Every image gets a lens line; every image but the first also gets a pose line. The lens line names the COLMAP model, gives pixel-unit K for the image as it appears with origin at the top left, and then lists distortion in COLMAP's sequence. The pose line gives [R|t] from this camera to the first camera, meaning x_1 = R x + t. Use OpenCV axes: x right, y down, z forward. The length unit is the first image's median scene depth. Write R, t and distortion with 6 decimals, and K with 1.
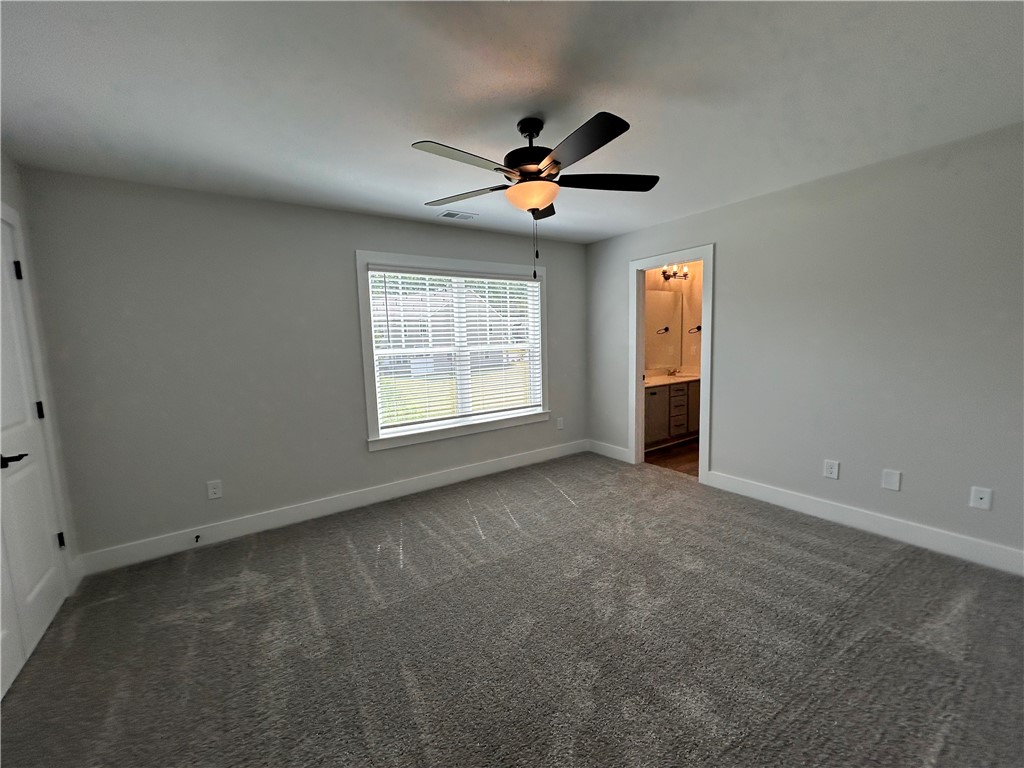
lens RADIAL K [[414.4, 0, 509.4], [0, 414.4, 384.2], [0, 0, 1]] dist [0.001025, 0.000074]
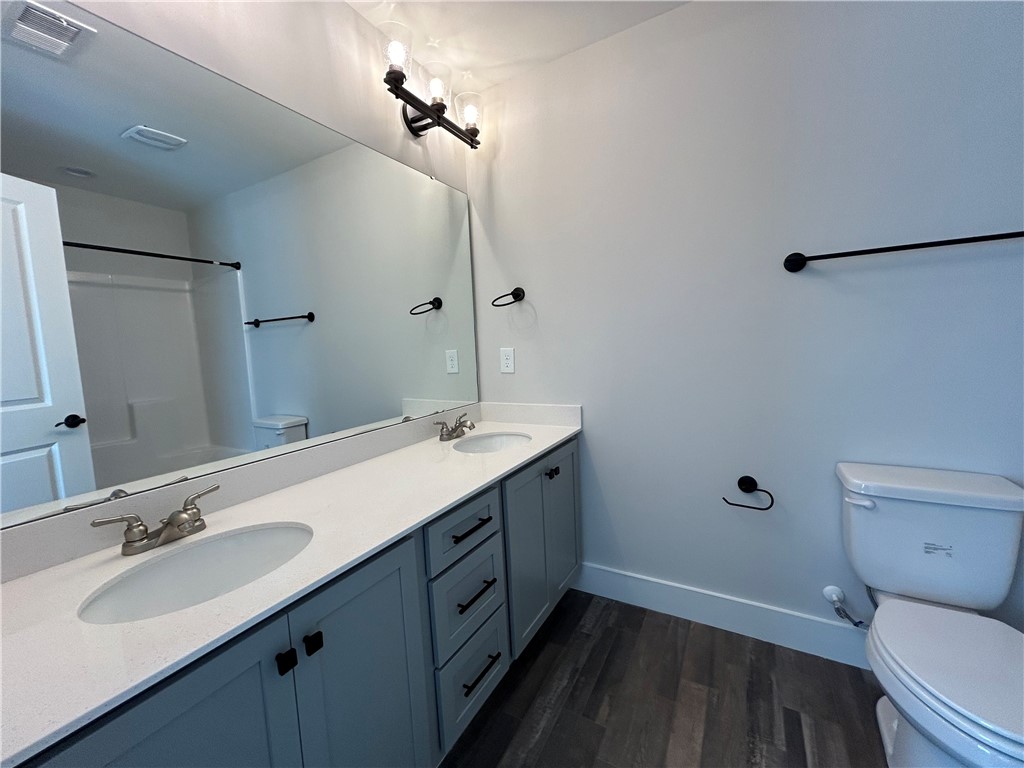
lens RADIAL K [[414.4, 0, 510.9], [0, 414.4, 382.2], [0, 0, 1]] dist [0.001025, 0.000074]
pose [[0.900530, -0.049889, 0.431923, 0.295832], [0.066504, 0.997511, -0.023440, -0.052936], [-0.429678, 0.049833, 0.901606, 0.688407]]
